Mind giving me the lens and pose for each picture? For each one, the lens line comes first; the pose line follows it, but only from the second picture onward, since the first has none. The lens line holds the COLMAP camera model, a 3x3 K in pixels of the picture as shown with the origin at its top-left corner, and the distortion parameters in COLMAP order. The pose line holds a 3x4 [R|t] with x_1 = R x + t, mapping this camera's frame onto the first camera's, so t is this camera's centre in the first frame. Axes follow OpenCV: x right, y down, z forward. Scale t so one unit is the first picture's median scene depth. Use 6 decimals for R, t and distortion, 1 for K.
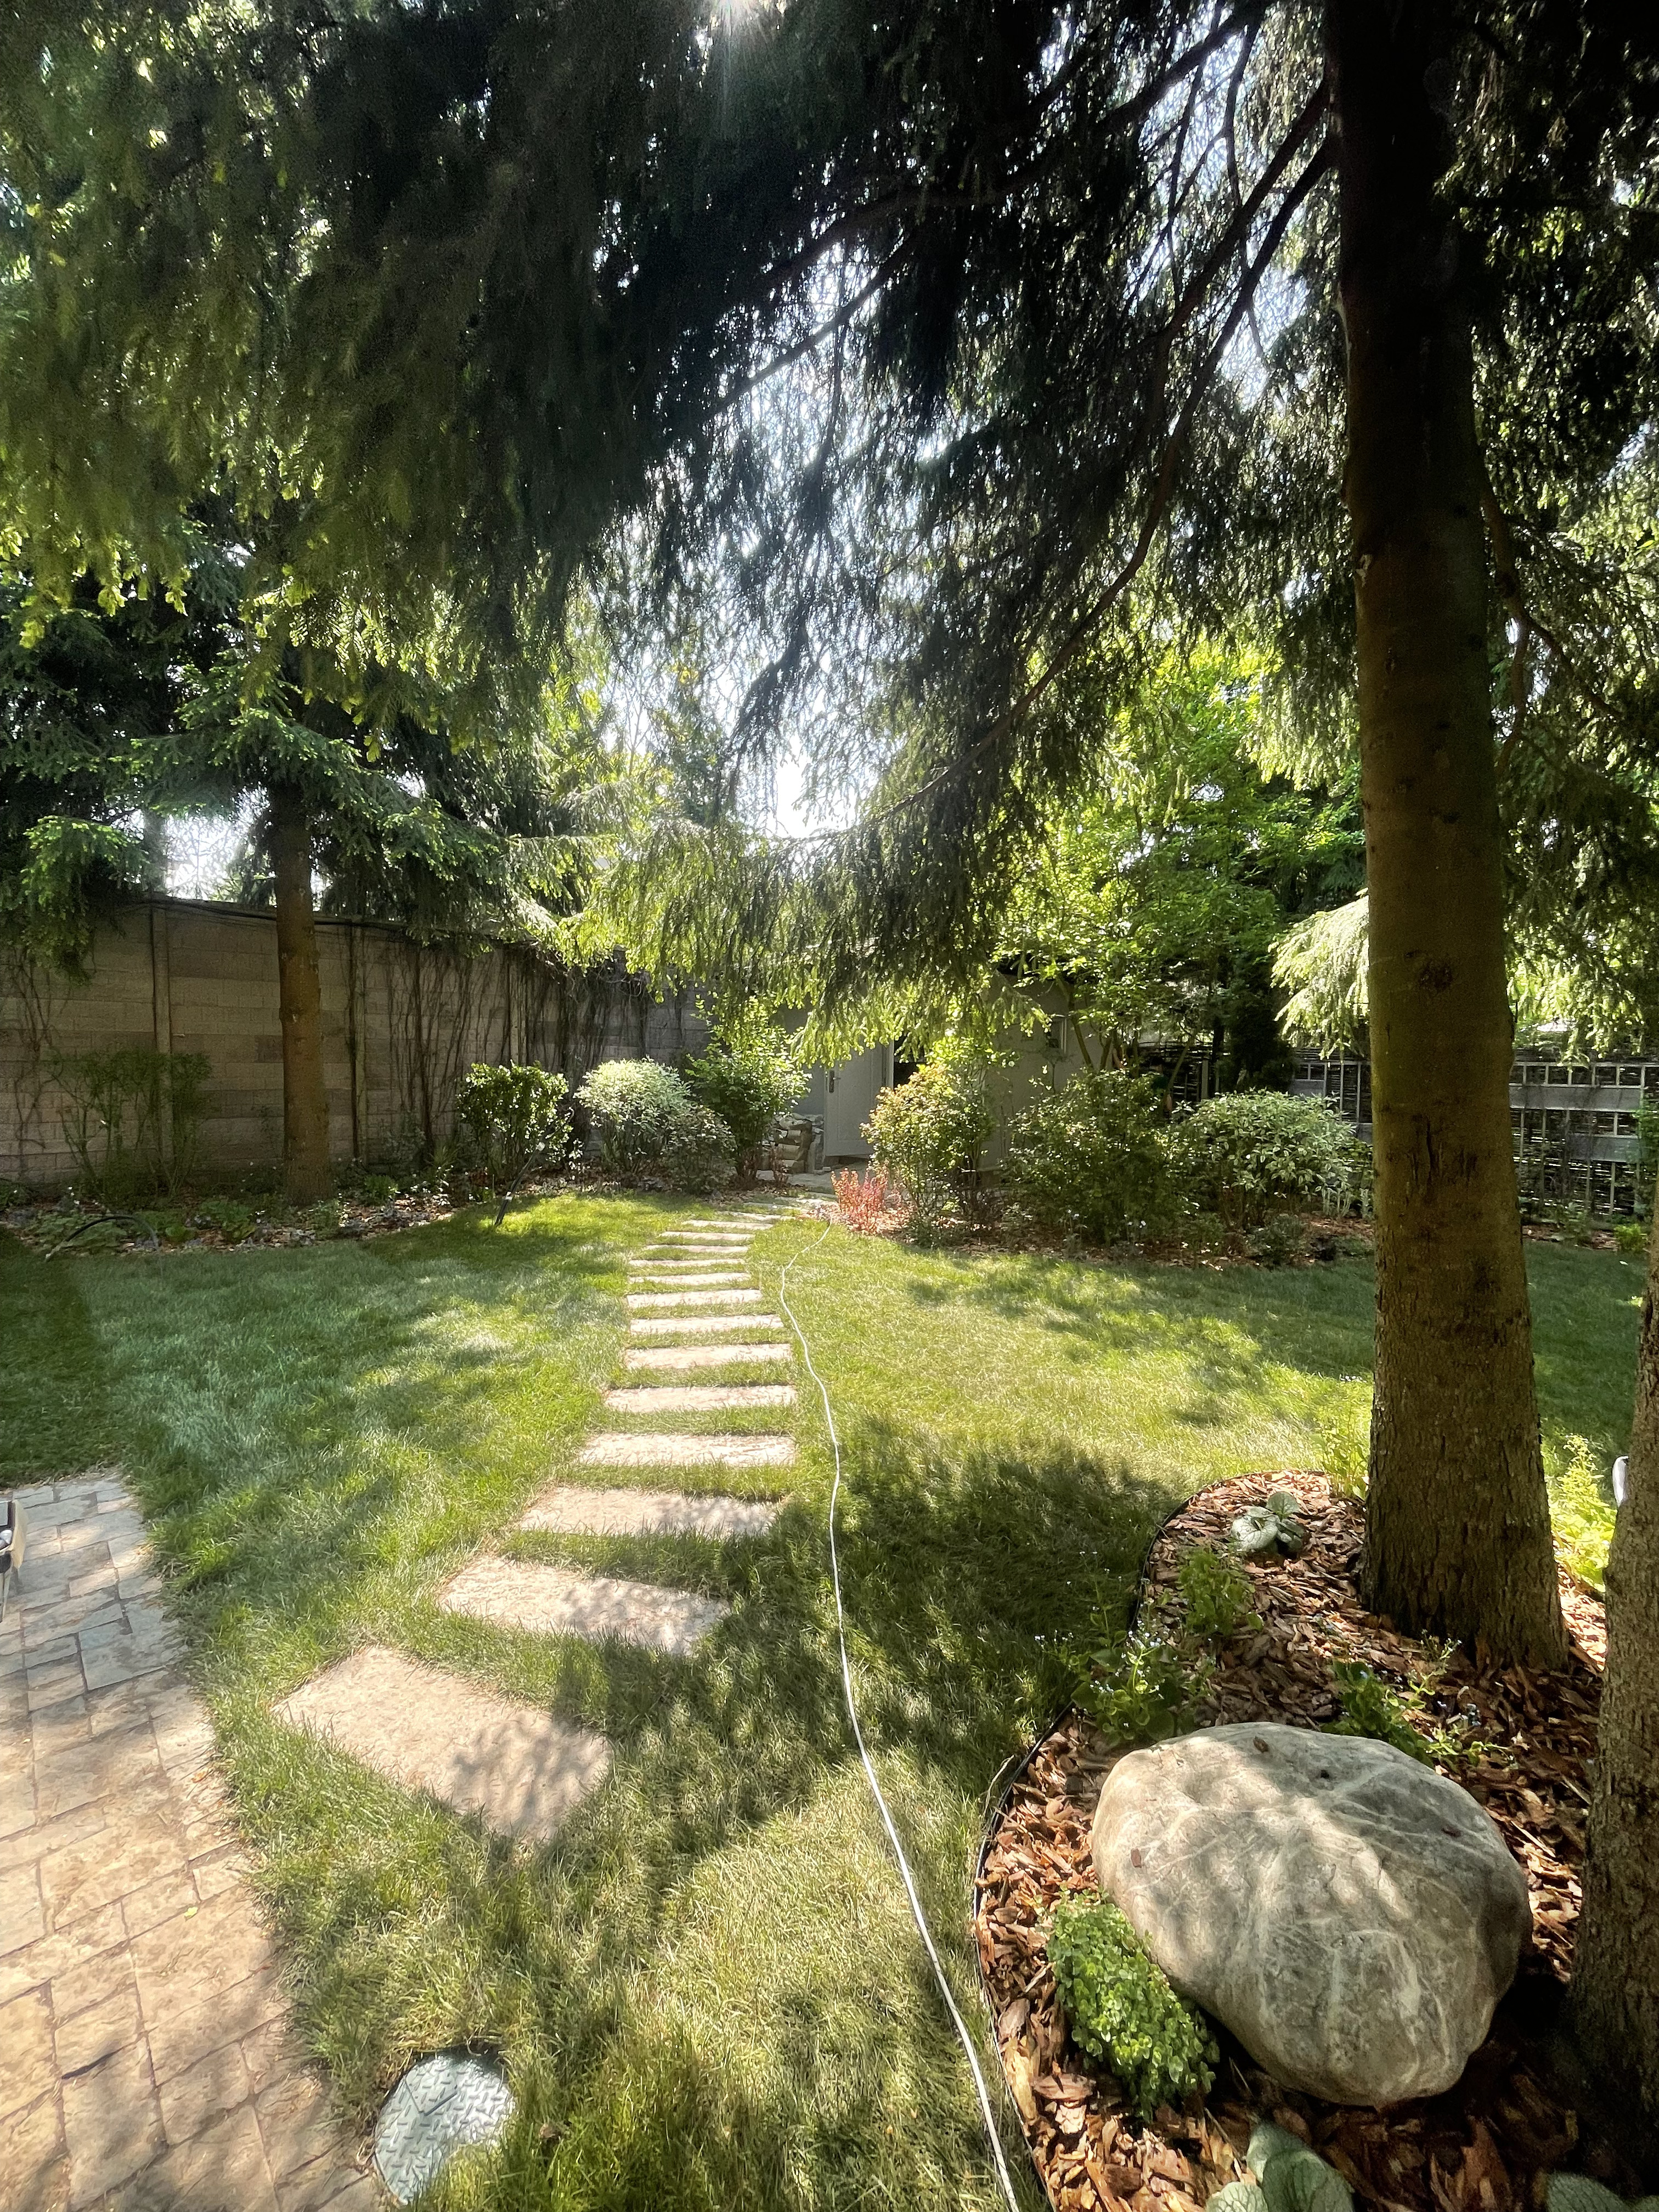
lens RADIAL K [[888.9, 0, 830.5], [0, 888.9, 1103.8], [0, 0, 1]] dist [-0.007802, 0.000929]
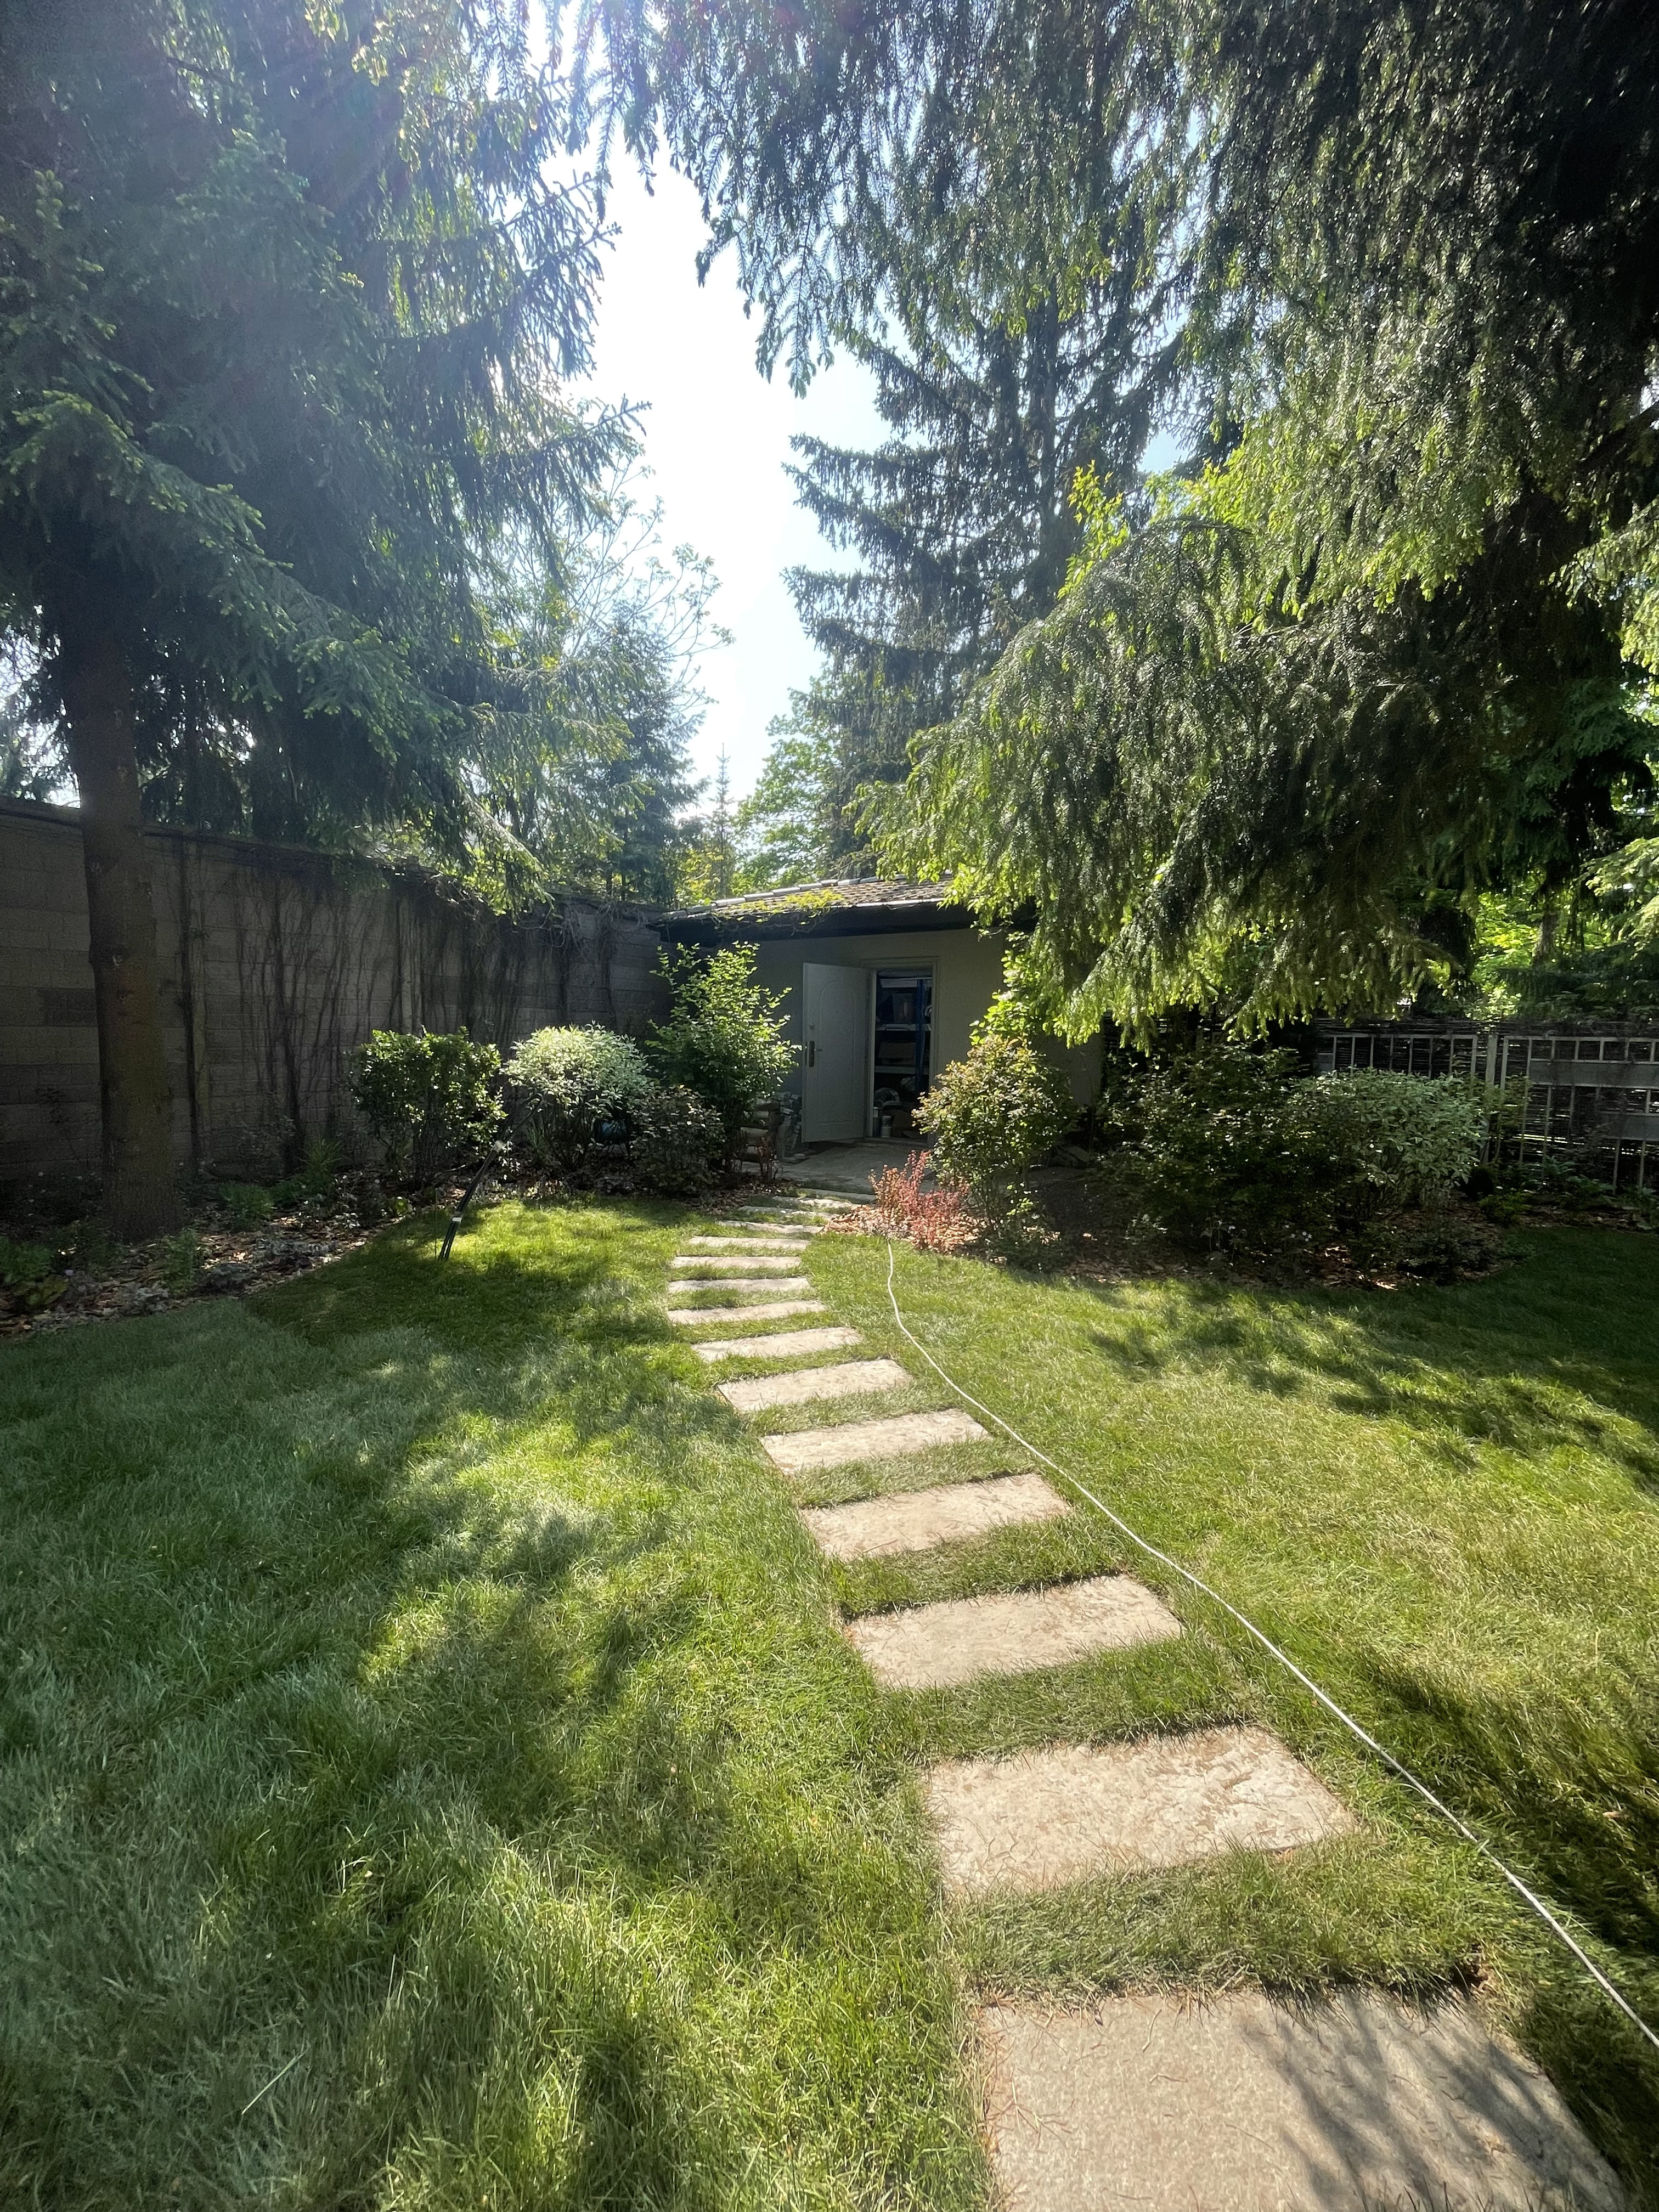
lens RADIAL K [[888.9, 0, 832.3], [0, 888.9, 1098.2], [0, 0, 1]] dist [-0.007802, 0.000929]
pose [[0.984971, -0.006498, 0.172596, -0.157978], [0.000812, 0.999455, 0.032998, -0.013071], [-0.172716, -0.032362, 0.984440, 0.205396]]
